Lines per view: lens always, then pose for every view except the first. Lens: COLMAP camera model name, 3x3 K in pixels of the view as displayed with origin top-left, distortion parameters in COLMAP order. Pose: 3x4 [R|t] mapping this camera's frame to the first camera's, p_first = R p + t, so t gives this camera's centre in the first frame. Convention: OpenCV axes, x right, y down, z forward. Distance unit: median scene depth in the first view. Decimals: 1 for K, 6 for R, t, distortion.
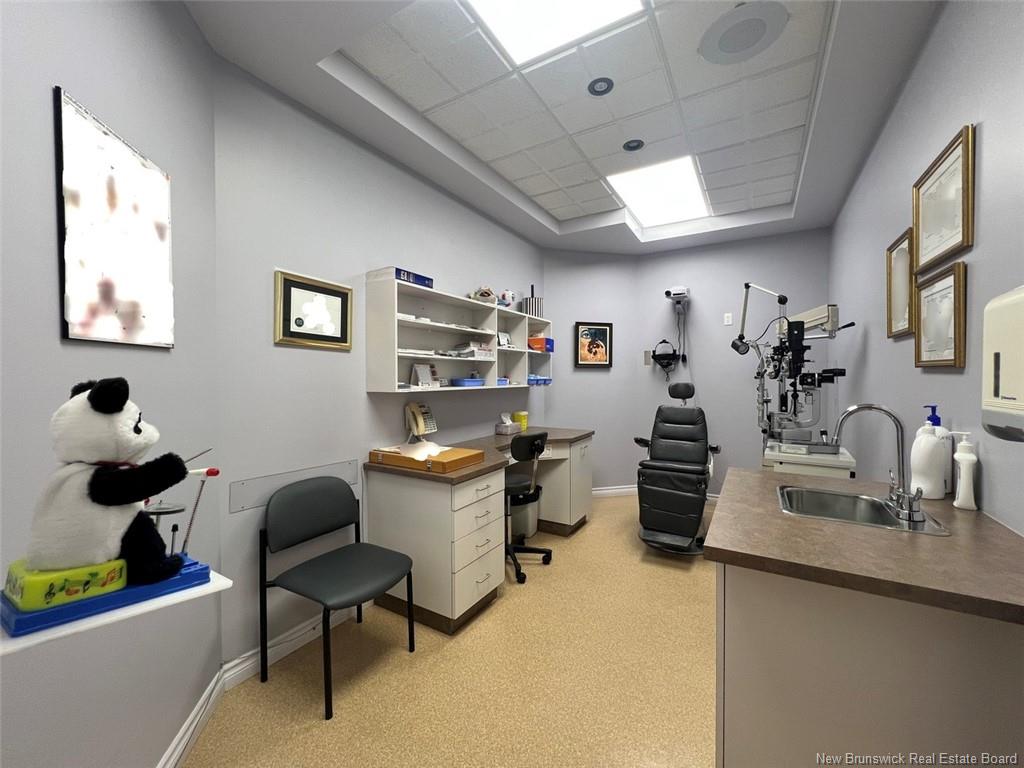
lens RADIAL K [[411.6, 0, 512.0], [0, 411.6, 384.0], [0, 0, 1]] dist [0.025711, 0.000035]
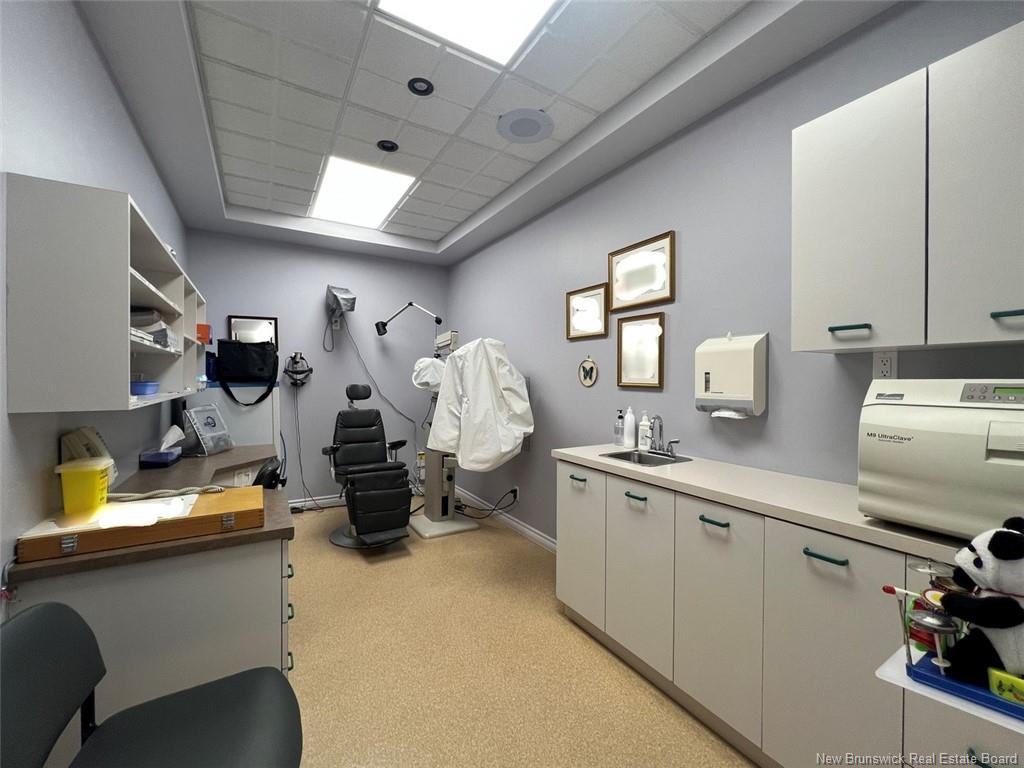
lens RADIAL K [[416.7, 0, 512.6], [0, 416.7, 402.3], [0, 0, 1]] dist [-0.000978, -0.000027]
pose [[0.473578, -0.047941, 0.879446, -0.399667], [0.018447, 0.998838, 0.044515, -0.001987], [-0.880559, -0.004859, 0.473912, 0.228425]]
